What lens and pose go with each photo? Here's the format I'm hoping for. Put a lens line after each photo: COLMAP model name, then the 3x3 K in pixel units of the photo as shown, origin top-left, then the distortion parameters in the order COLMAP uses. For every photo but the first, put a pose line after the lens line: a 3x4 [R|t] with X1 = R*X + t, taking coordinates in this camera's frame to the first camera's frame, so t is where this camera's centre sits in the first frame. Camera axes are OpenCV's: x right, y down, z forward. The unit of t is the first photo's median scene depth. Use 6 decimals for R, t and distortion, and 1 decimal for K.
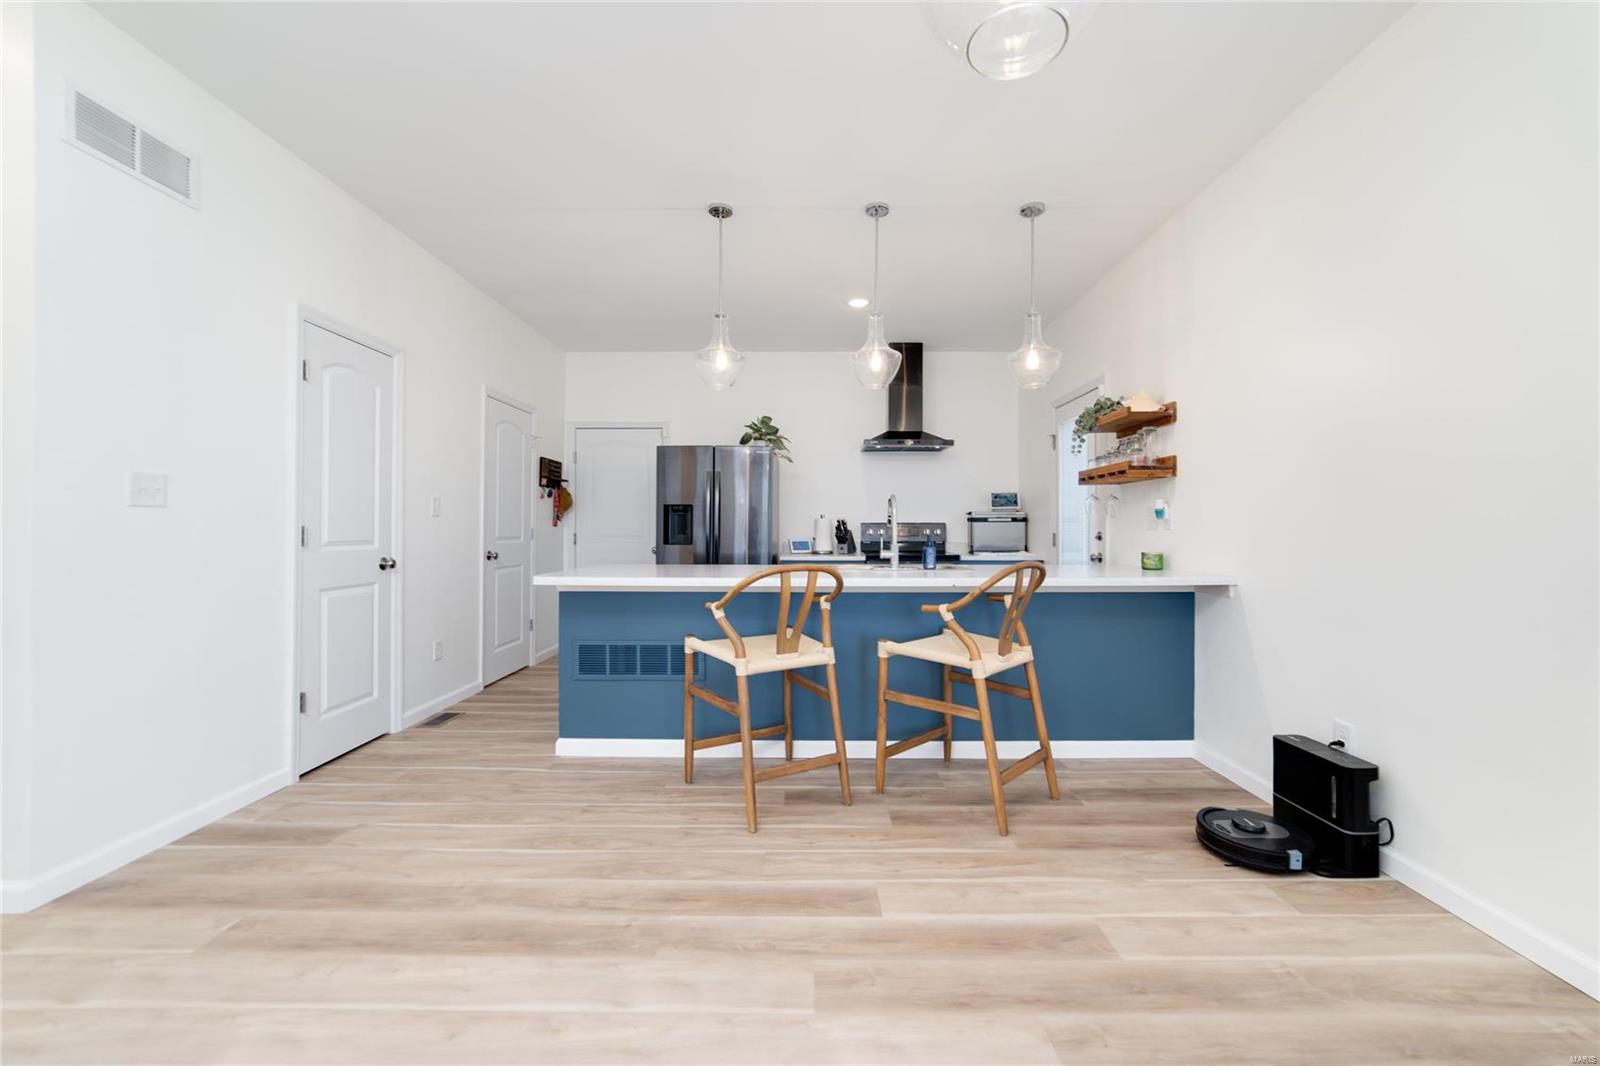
lens RADIAL K [[622.3, 0, 807.9], [0, 622.3, 527.0], [0, 0, 1]] dist [-0.009521, 0.000331]
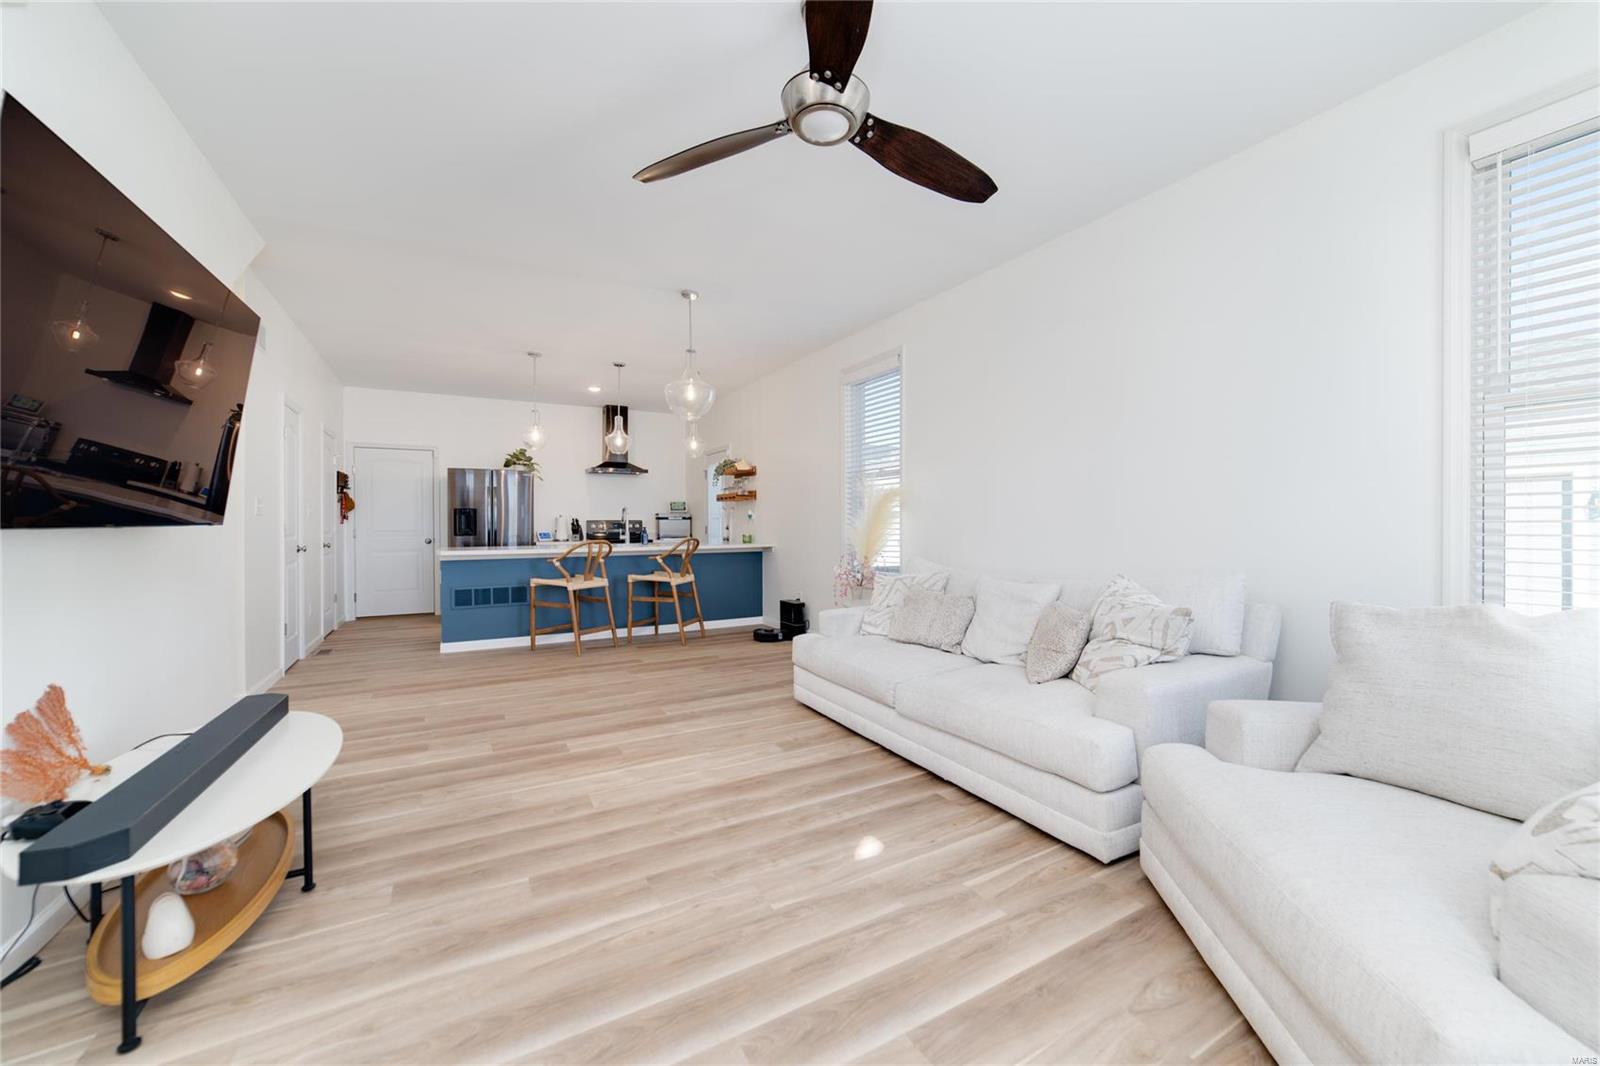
lens RADIAL K [[622.3, 0, 807.9], [0, 622.3, 527.0], [0, 0, 1]] dist [-0.009521, 0.000331]
pose [[0.865377, -0.009010, 0.501041, -0.326494], [0.003723, 0.999926, 0.011552, -0.009226], [-0.501108, -0.008132, 0.865346, -0.919856]]
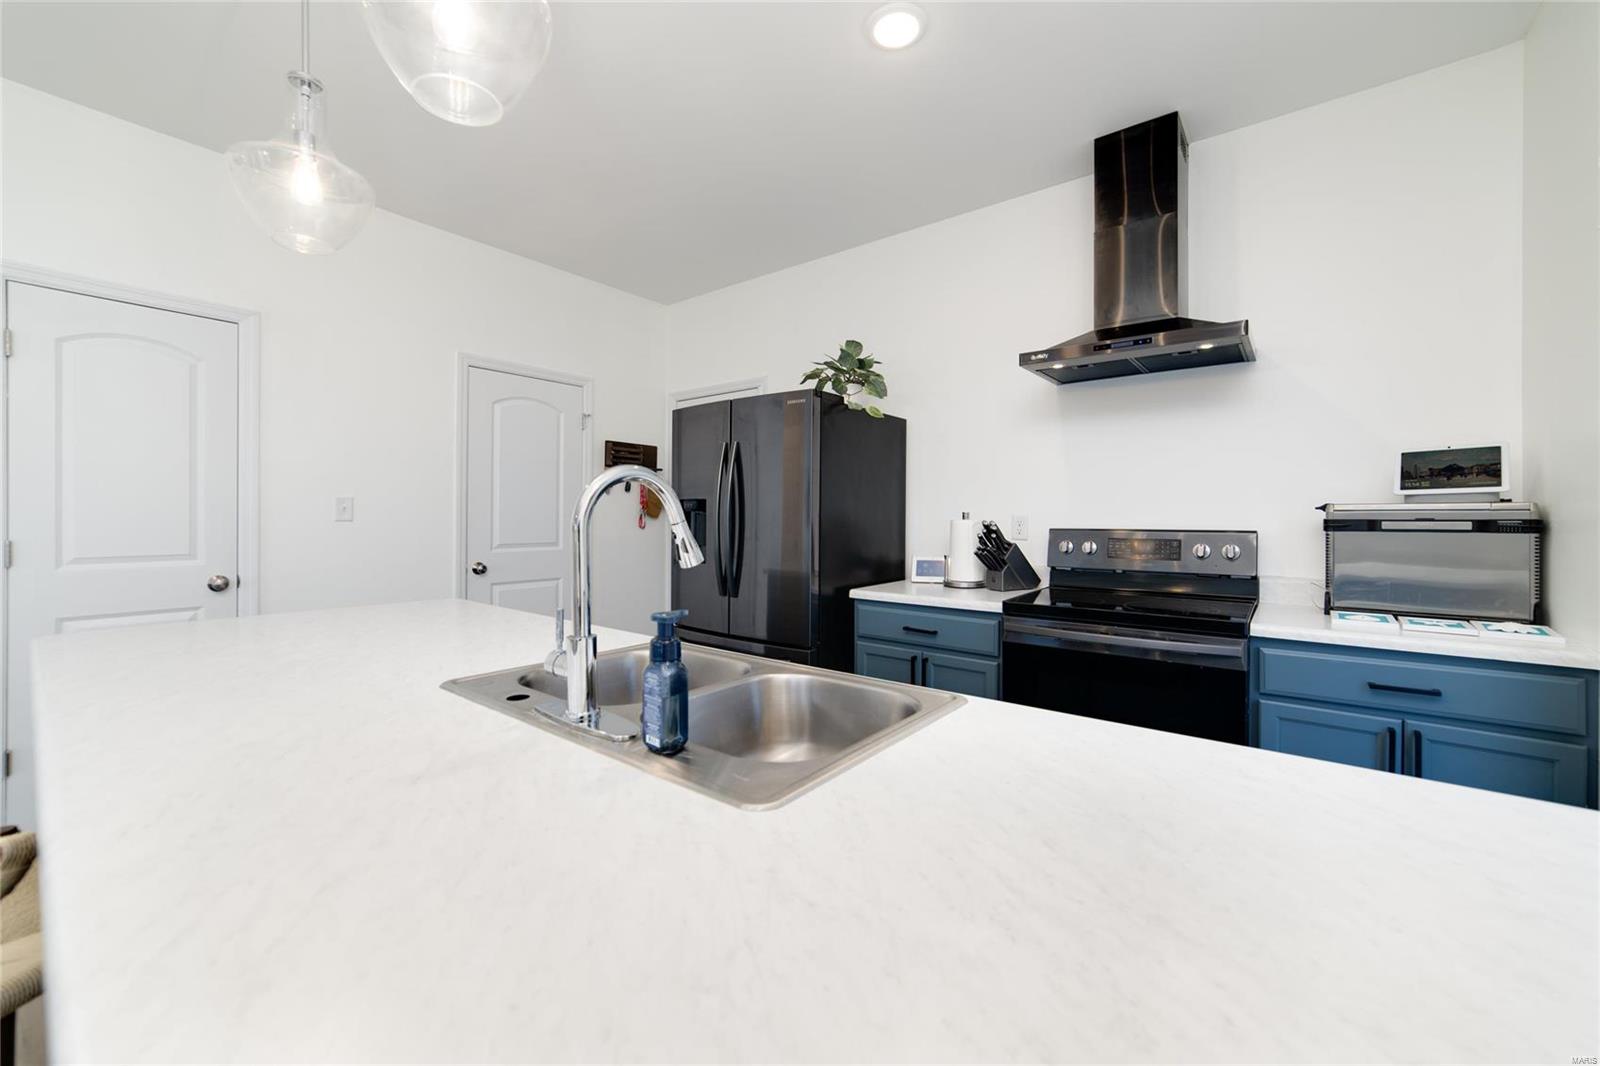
lens RADIAL K [[623.9, 0, 799.0], [0, 623.9, 512.2], [0, 0, 1]] dist [-0.008881, 0.000142]
pose [[0.791448, -0.003680, -0.611226, 0.366170], [-0.000902, 0.999974, -0.007190, -0.024901], [0.611236, 0.006242, 0.791424, 0.767918]]
